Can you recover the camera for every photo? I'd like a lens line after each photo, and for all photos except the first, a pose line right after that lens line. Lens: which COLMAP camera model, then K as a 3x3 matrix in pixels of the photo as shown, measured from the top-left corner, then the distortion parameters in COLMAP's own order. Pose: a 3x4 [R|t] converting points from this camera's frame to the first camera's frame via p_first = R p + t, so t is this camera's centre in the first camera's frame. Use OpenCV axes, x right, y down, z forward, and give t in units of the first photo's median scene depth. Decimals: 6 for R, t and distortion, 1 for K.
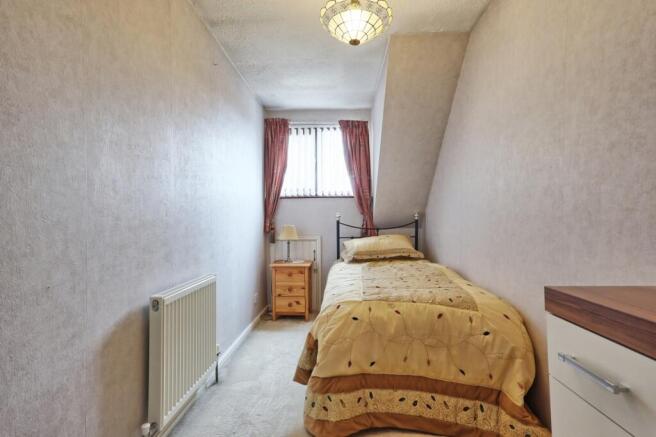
lens RADIAL K [[306.4, 0, 326.6], [0, 306.4, 219.0], [0, 0, 1]] dist [0.005513, 0.009095]
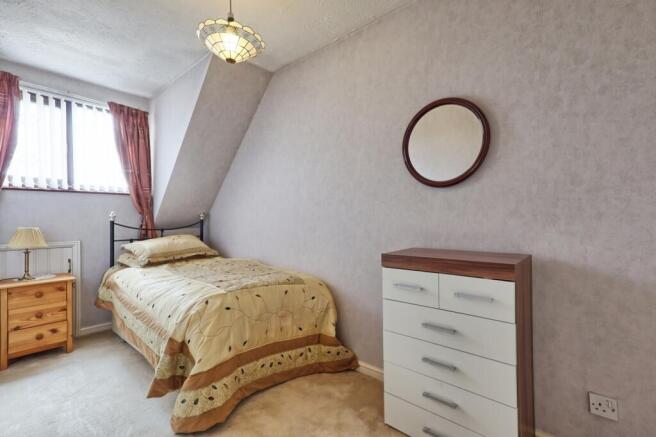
lens RADIAL K [[306.4, 0, 324.3], [0, 306.4, 218.2], [0, 0, 1]] dist [0.005513, 0.009095]
pose [[0.650937, 0.002187, 0.759129, -0.261765], [0.001077, 0.999992, -0.003805, 0.001151], [-0.759131, 0.003295, 0.650930, 0.006776]]
